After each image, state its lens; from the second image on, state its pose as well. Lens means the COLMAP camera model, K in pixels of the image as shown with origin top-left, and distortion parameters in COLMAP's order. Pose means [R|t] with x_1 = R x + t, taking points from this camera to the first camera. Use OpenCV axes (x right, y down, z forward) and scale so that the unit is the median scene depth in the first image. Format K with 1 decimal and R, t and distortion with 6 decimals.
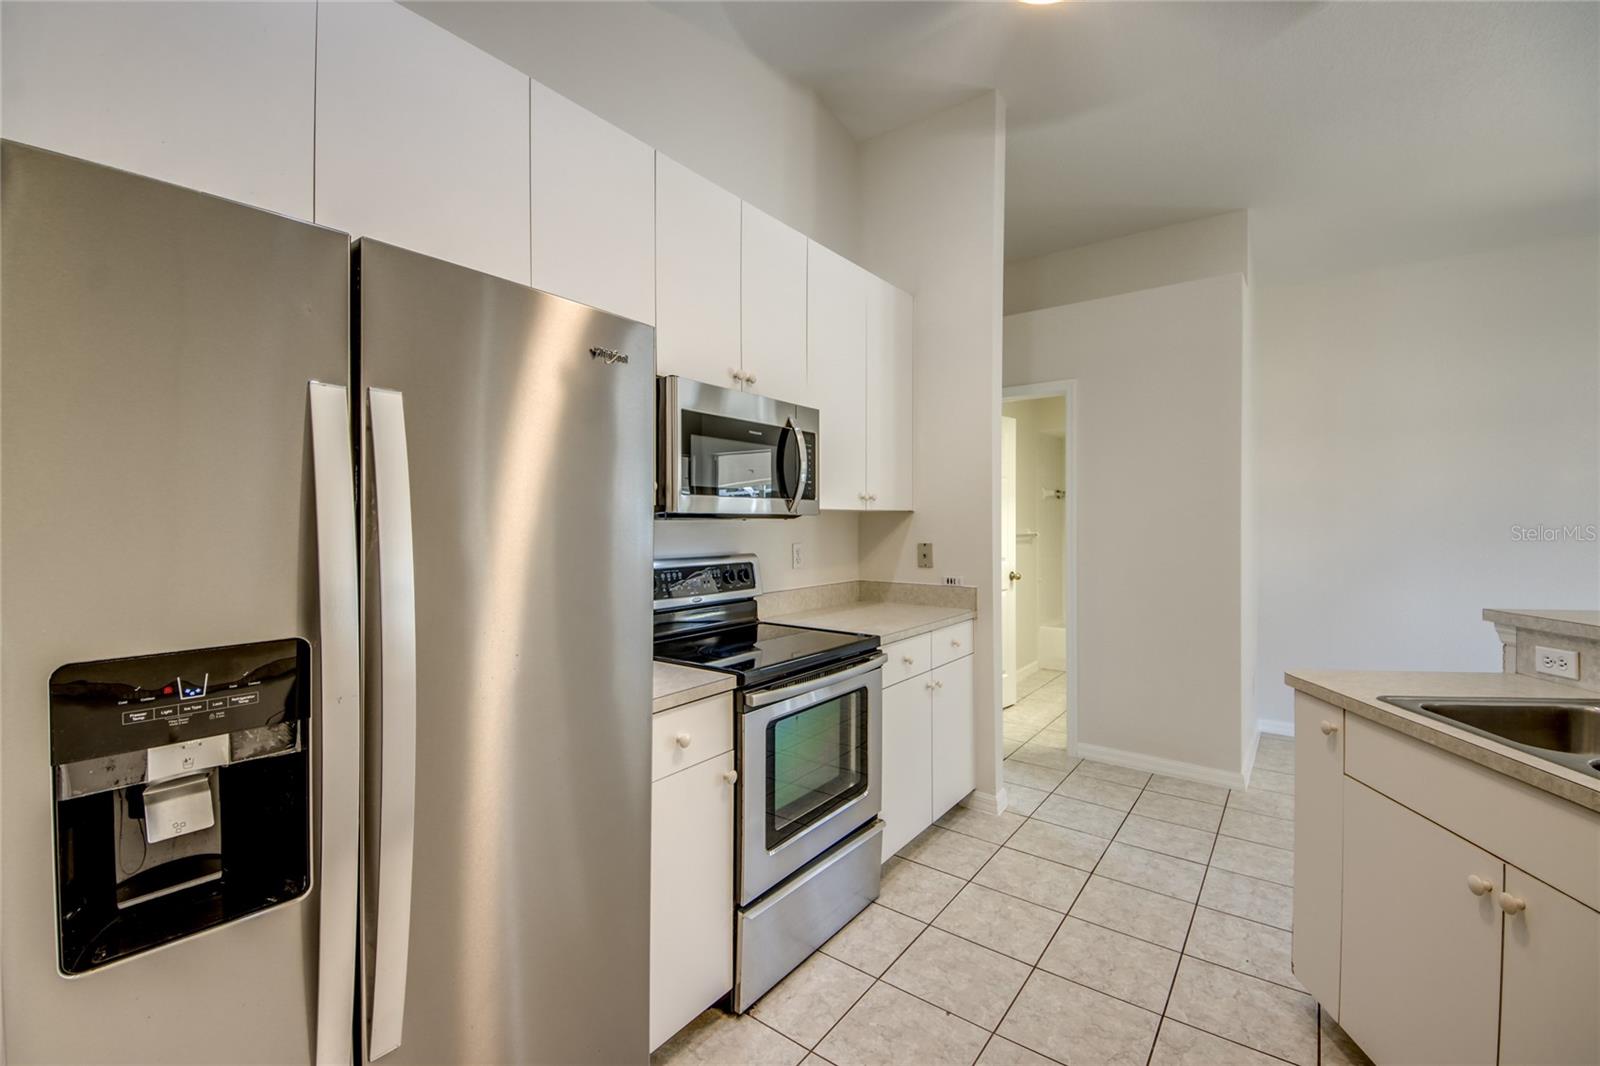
lens RADIAL K [[678.3, 0, 775.9], [0, 678.3, 517.7], [0, 0, 1]] dist [0.001427, -0.015706]
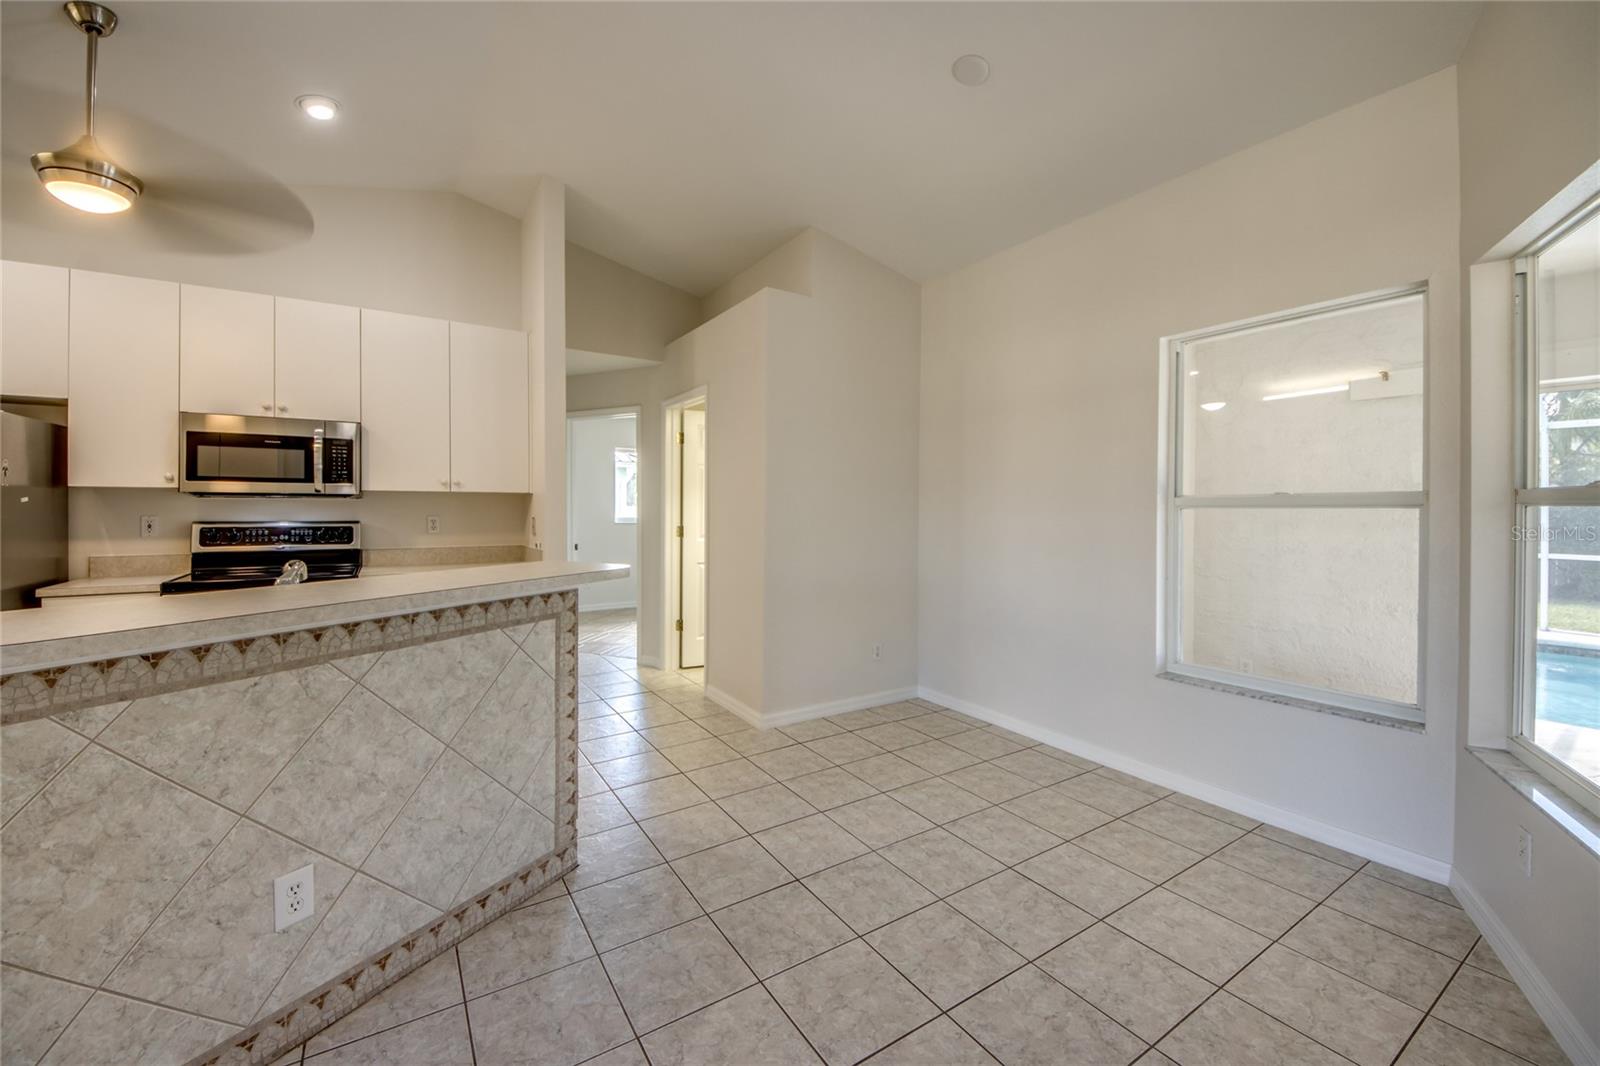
lens RADIAL K [[632.5, 0, 807.4], [0, 632.5, 510.1], [0, 0, 1]] dist [0.019851, -0.017574]
pose [[0.950445, 0.003909, -0.310868, 1.899587], [-0.001614, 0.999970, 0.007639, 0.022978], [0.310888, -0.006759, 0.950422, -0.035925]]
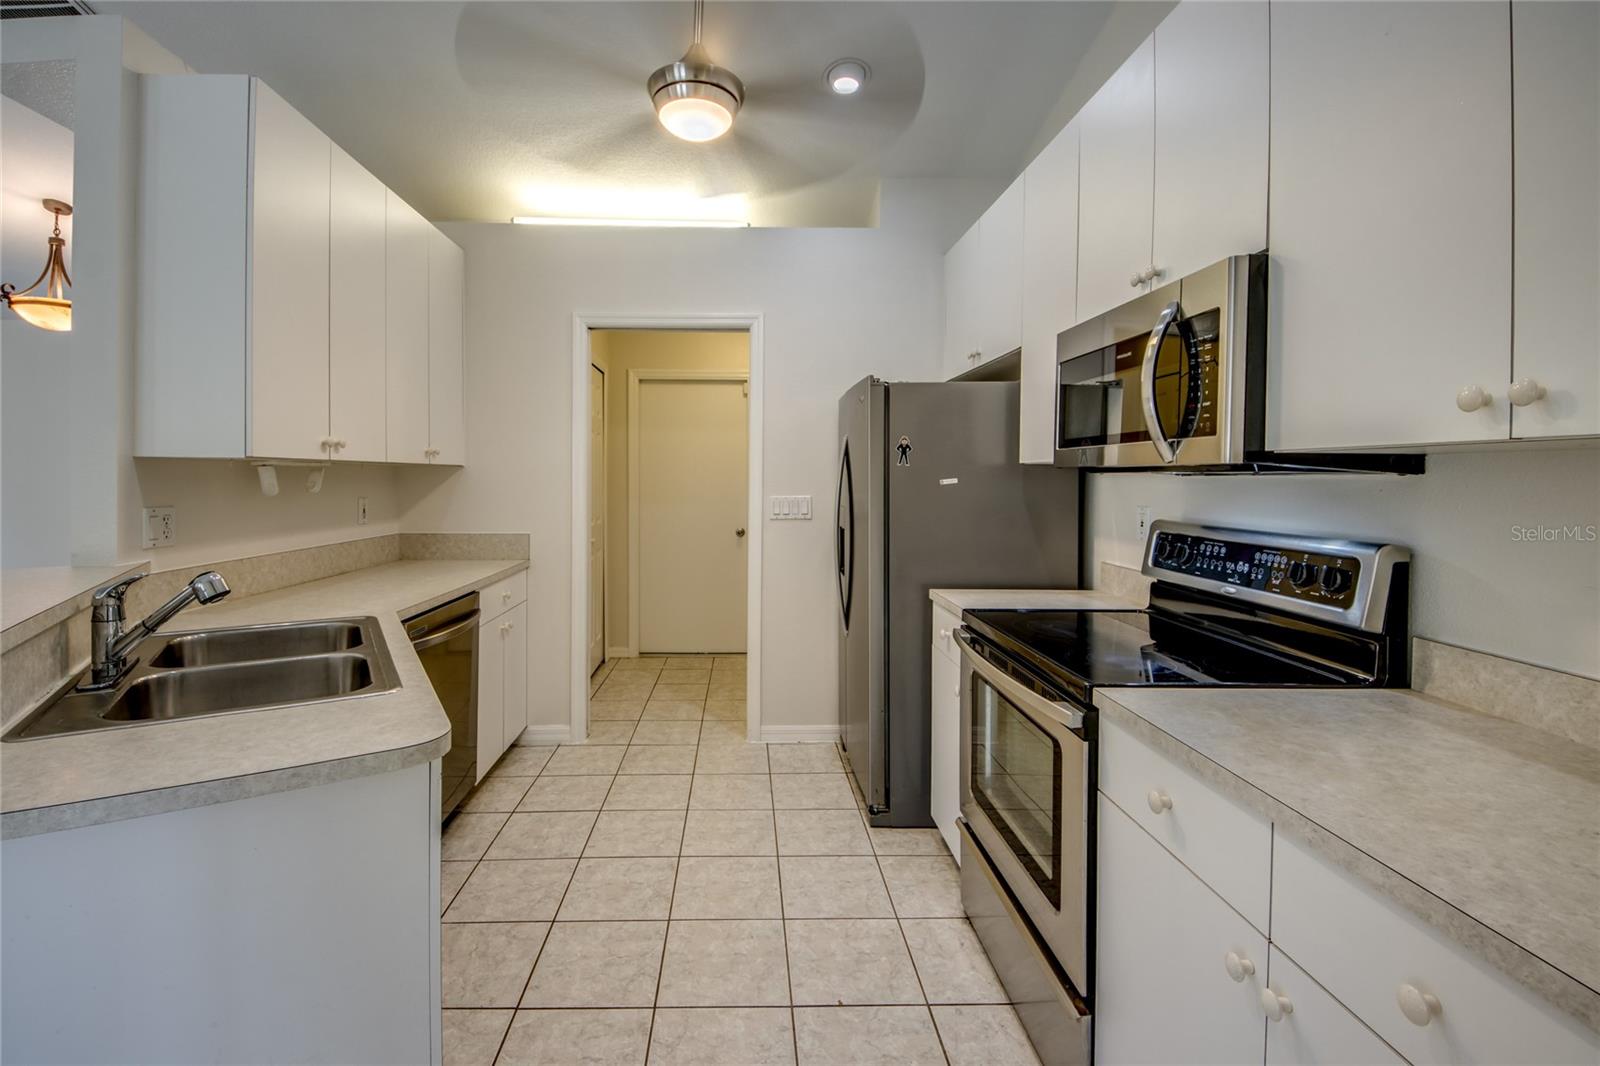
lens RADIAL K [[696.5, 0, 756.1], [0, 696.5, 492.3], [0, 0, 1]] dist [0.038460, -0.031913]
pose [[-0.776797, 0.008661, -0.629692, 0.892283], [-0.002943, 0.999845, 0.017383, 0.011409], [0.629745, 0.015356, -0.776650, 1.567626]]
